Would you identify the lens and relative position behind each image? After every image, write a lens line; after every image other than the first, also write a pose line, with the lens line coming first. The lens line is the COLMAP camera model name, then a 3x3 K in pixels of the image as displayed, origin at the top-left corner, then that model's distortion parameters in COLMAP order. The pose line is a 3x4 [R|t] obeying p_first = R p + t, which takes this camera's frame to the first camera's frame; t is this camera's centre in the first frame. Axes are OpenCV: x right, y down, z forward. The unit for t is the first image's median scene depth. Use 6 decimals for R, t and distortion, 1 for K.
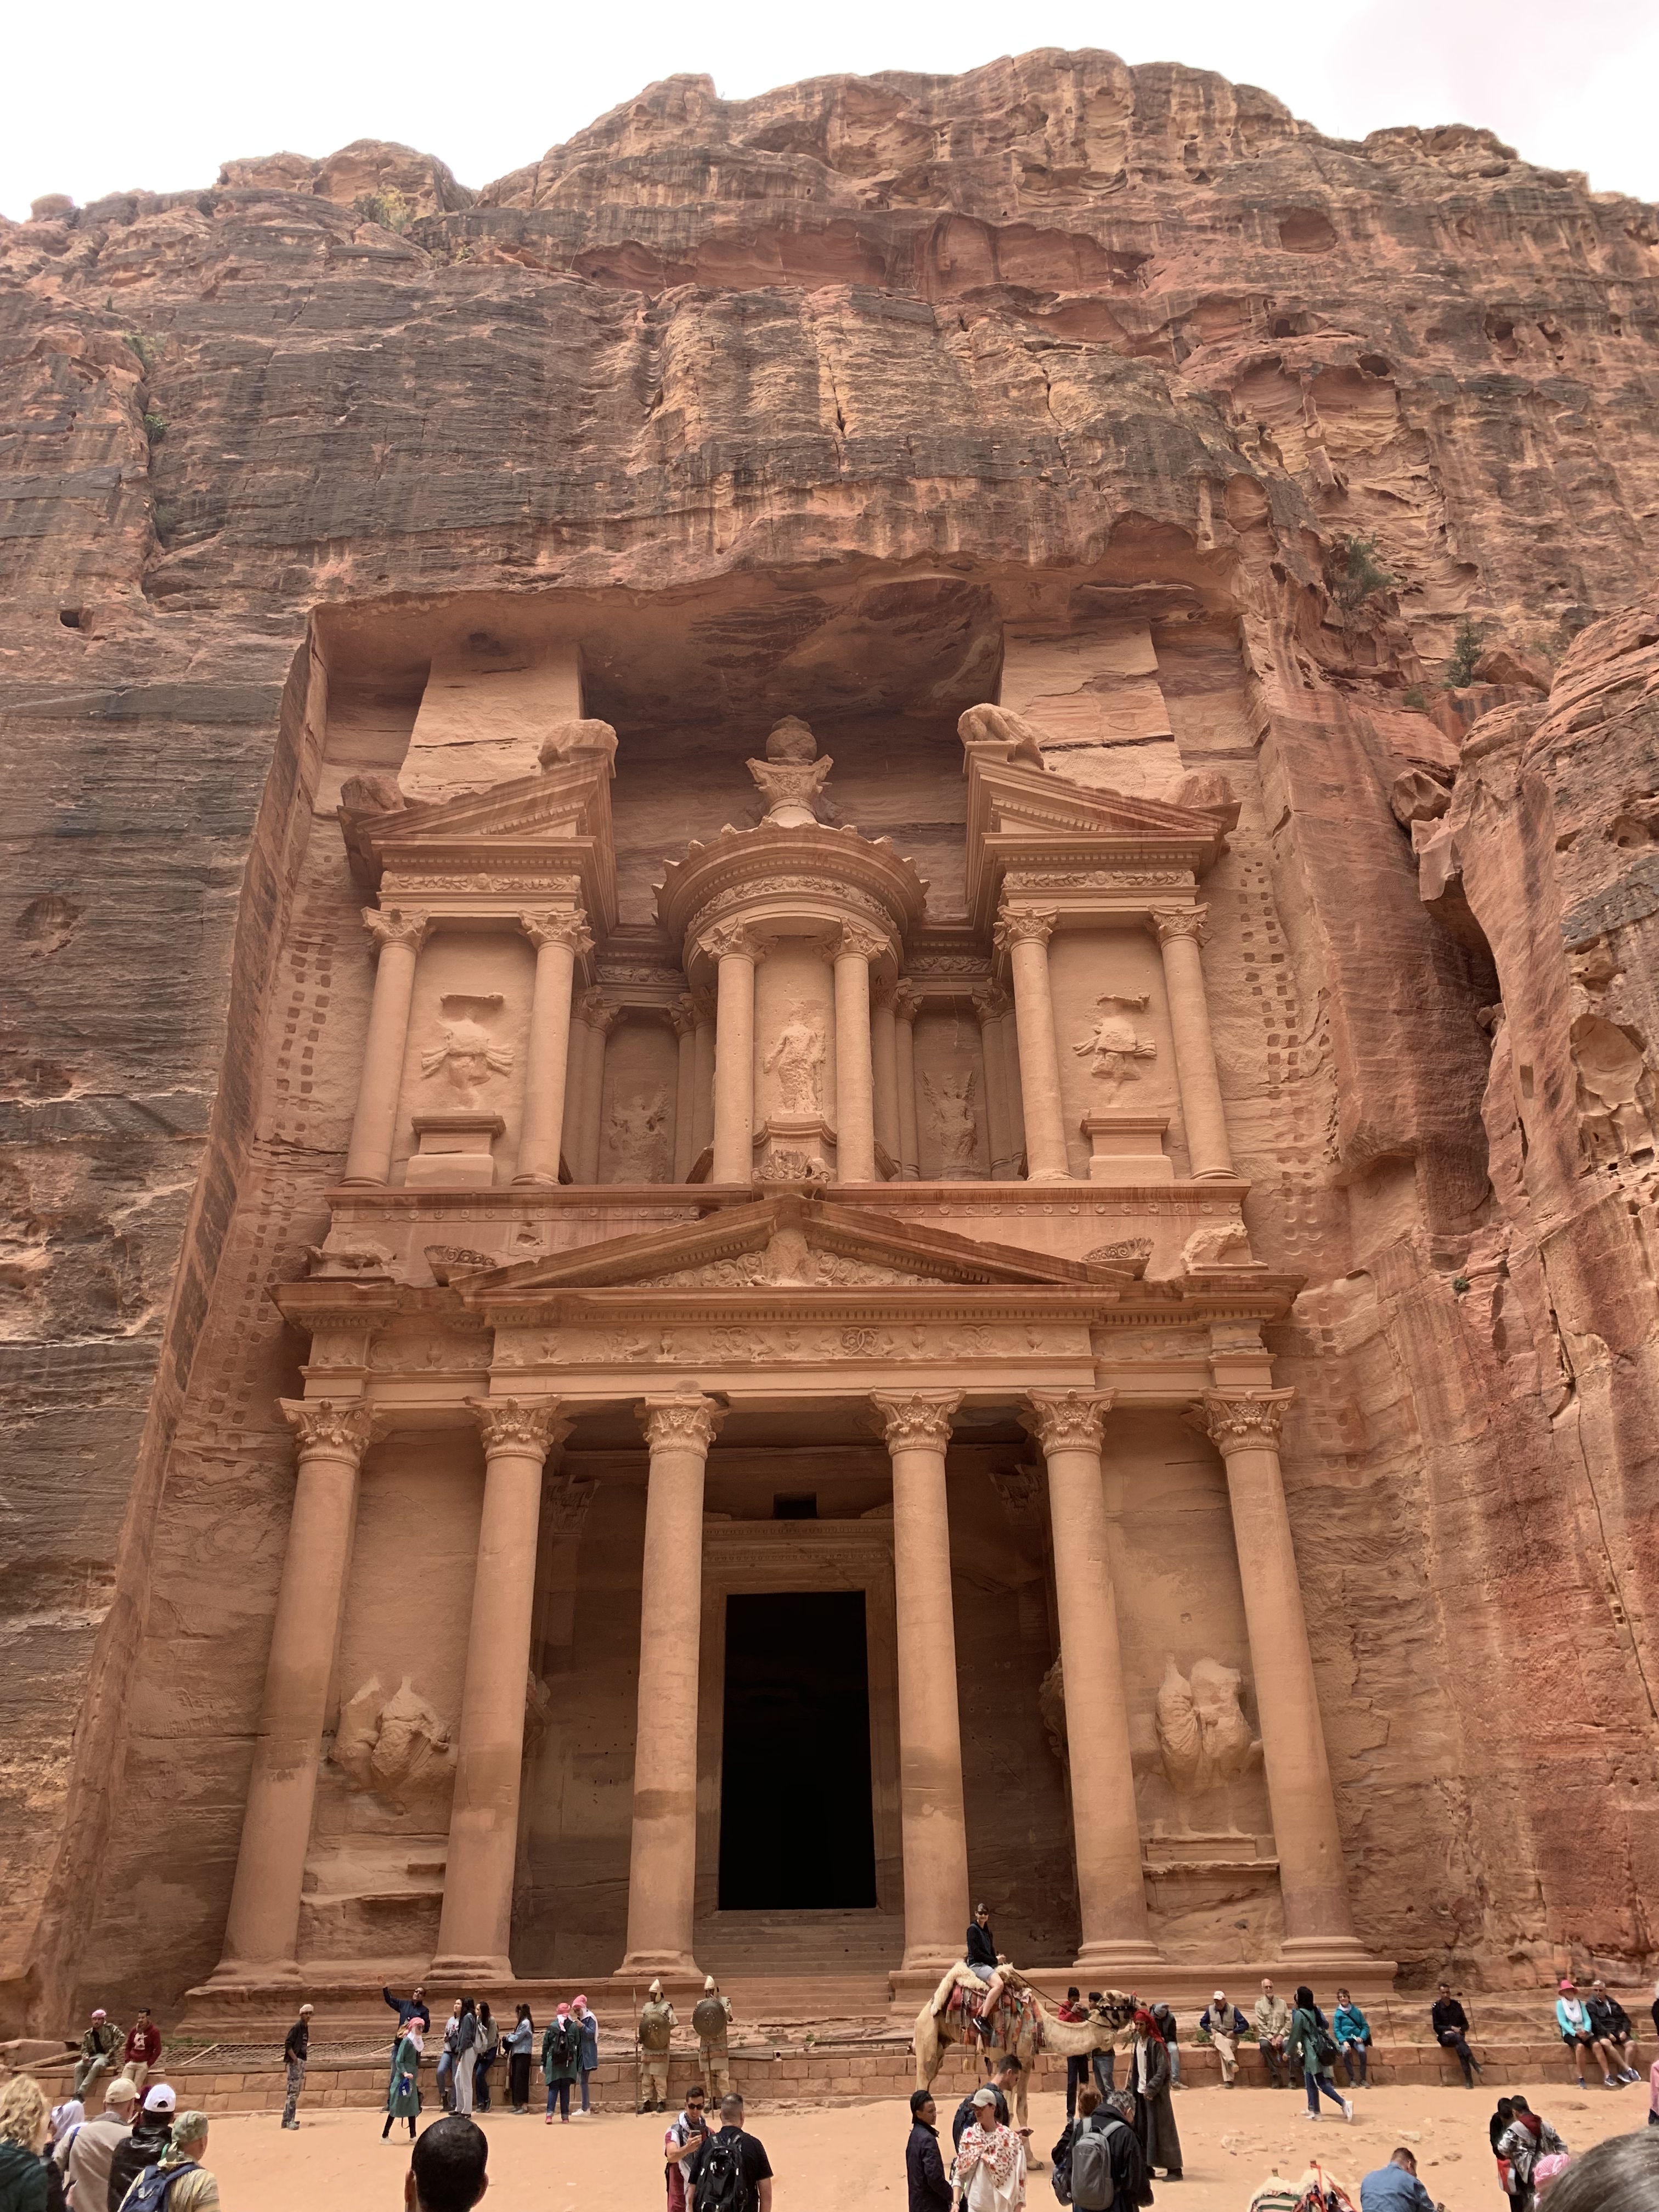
lens RADIAL K [[1684.1, 0, 829.5], [0, 1684.1, 1106.0], [0, 0, 1]] dist [0.048516, -0.047330]
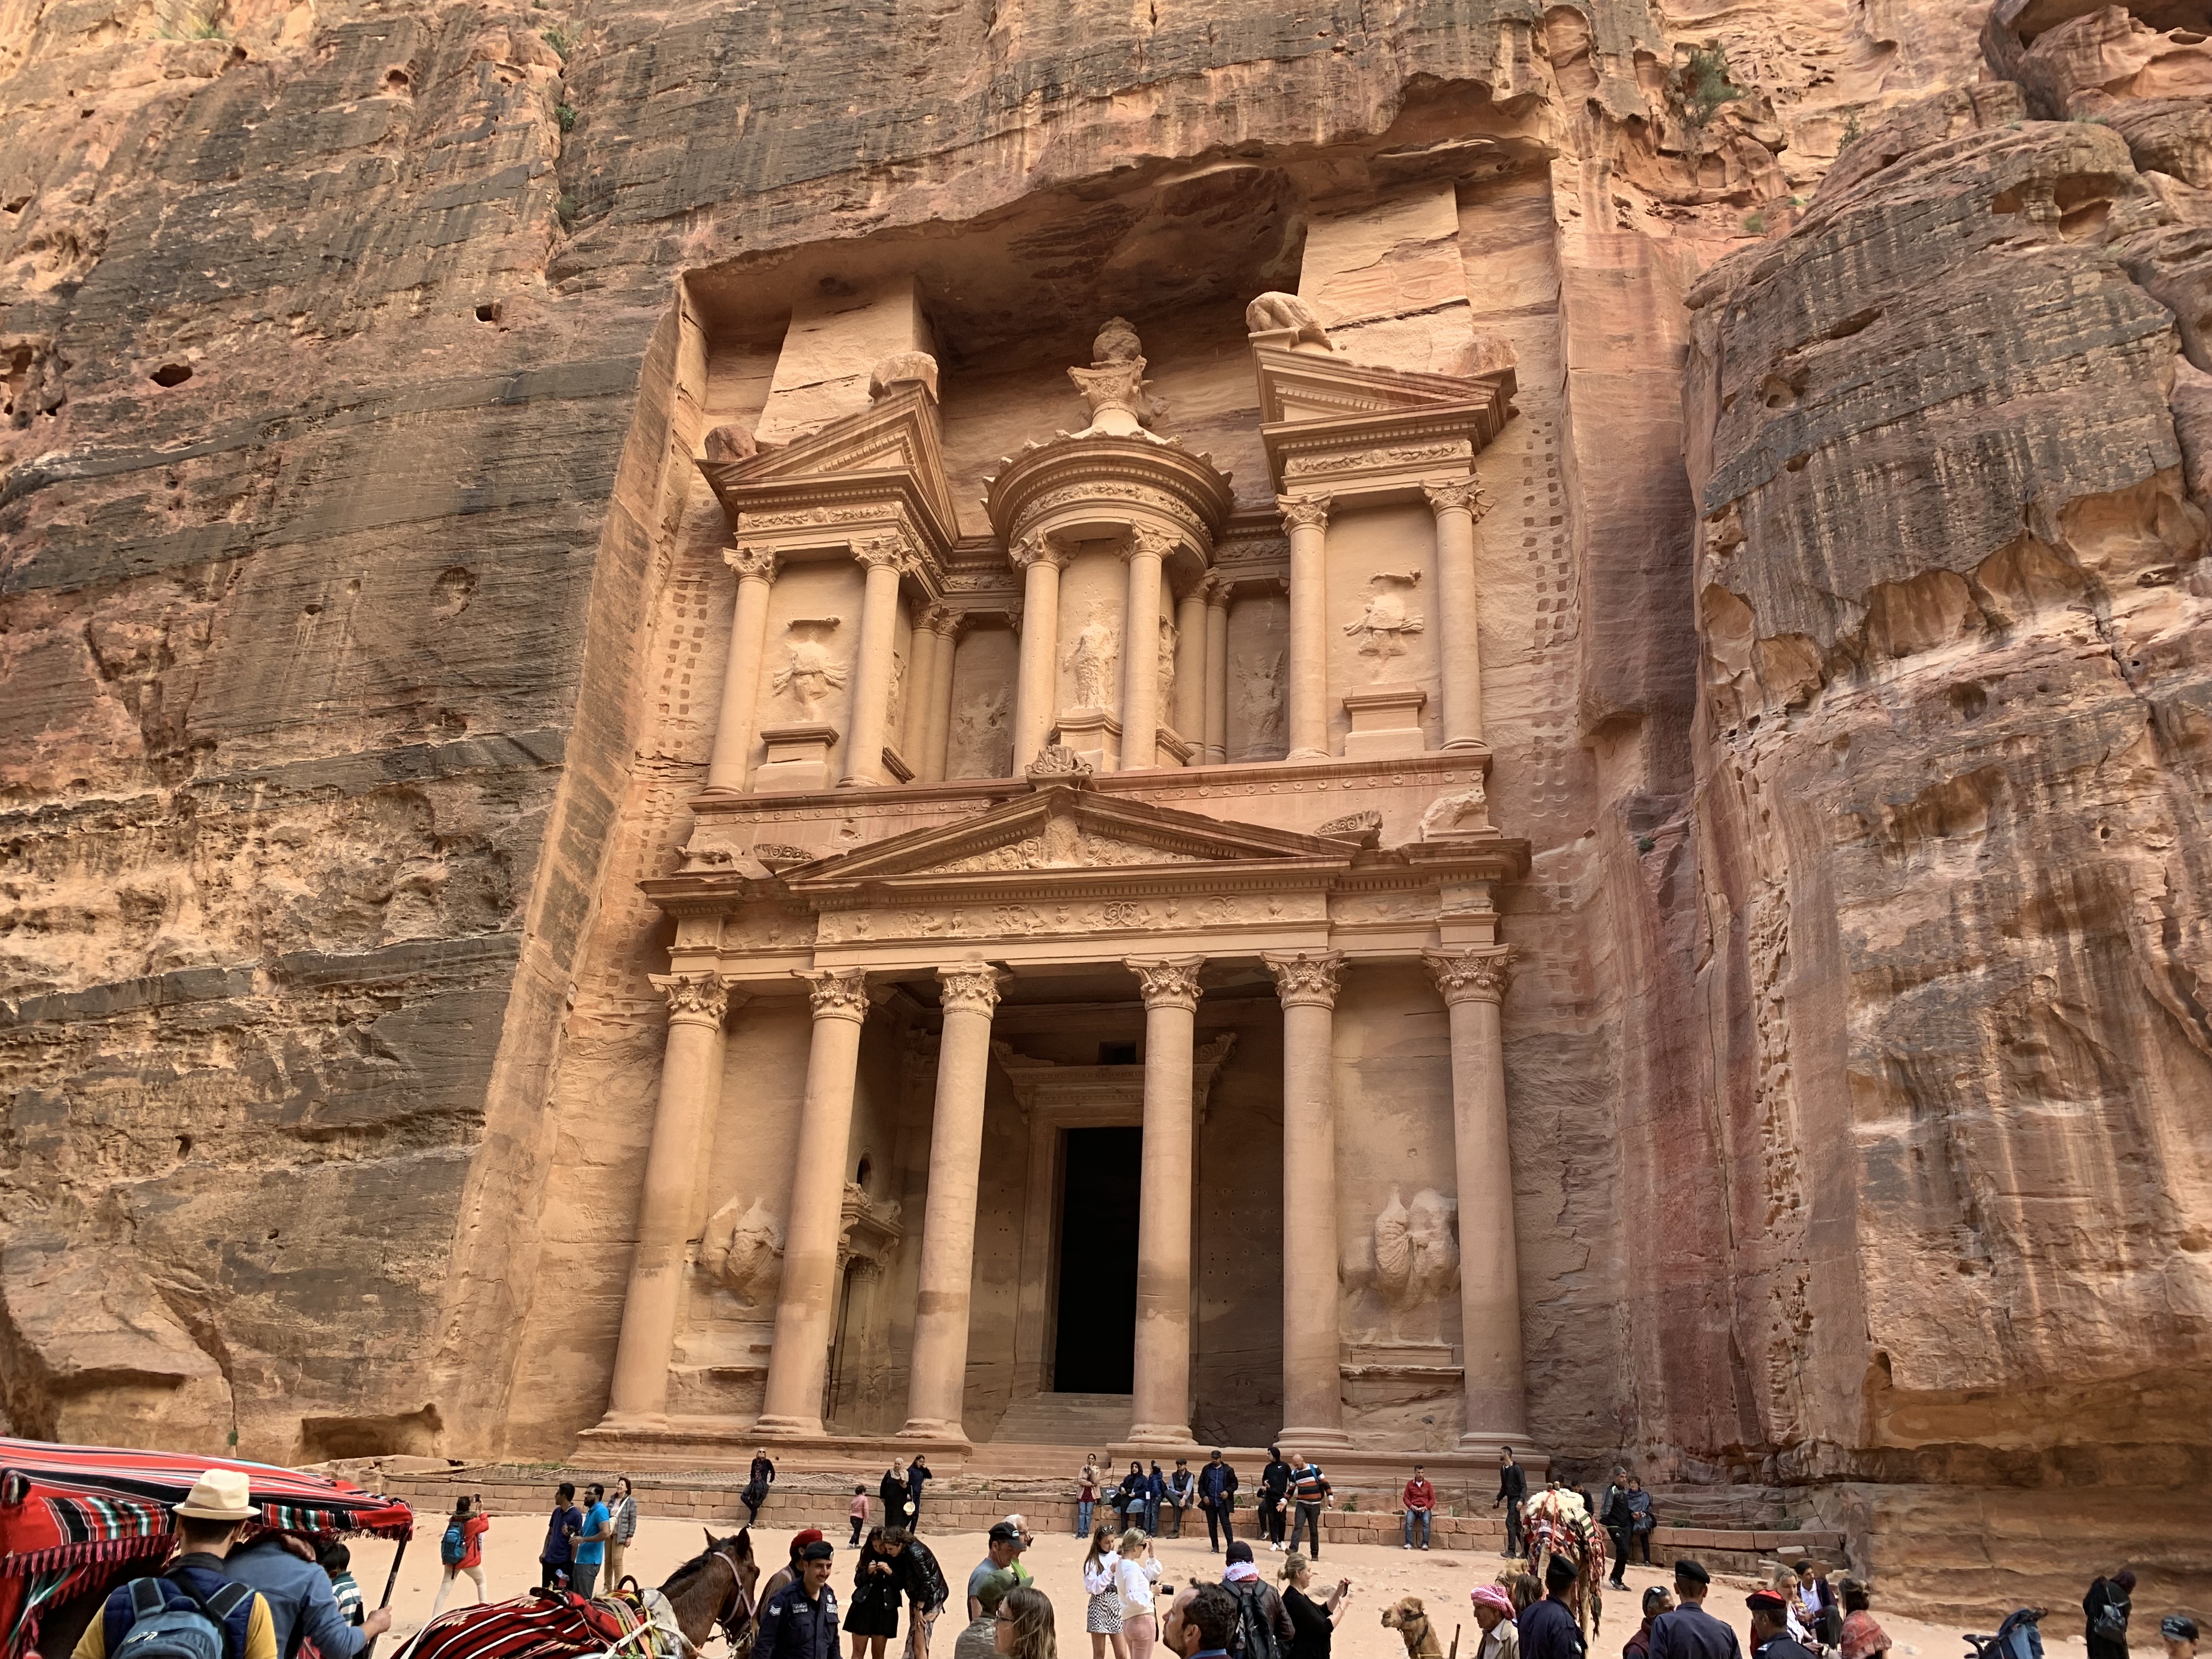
lens RADIAL K [[1684.1, 0, 1106.0], [0, 1684.1, 829.5], [0, 0, 1]] dist [0.048516, -0.047330]
pose [[0.968359, -0.042069, -0.245992, 0.261721], [0.069484, 0.992163, 0.103848, -0.029741], [0.239695, -0.117655, 0.963693, -0.068304]]
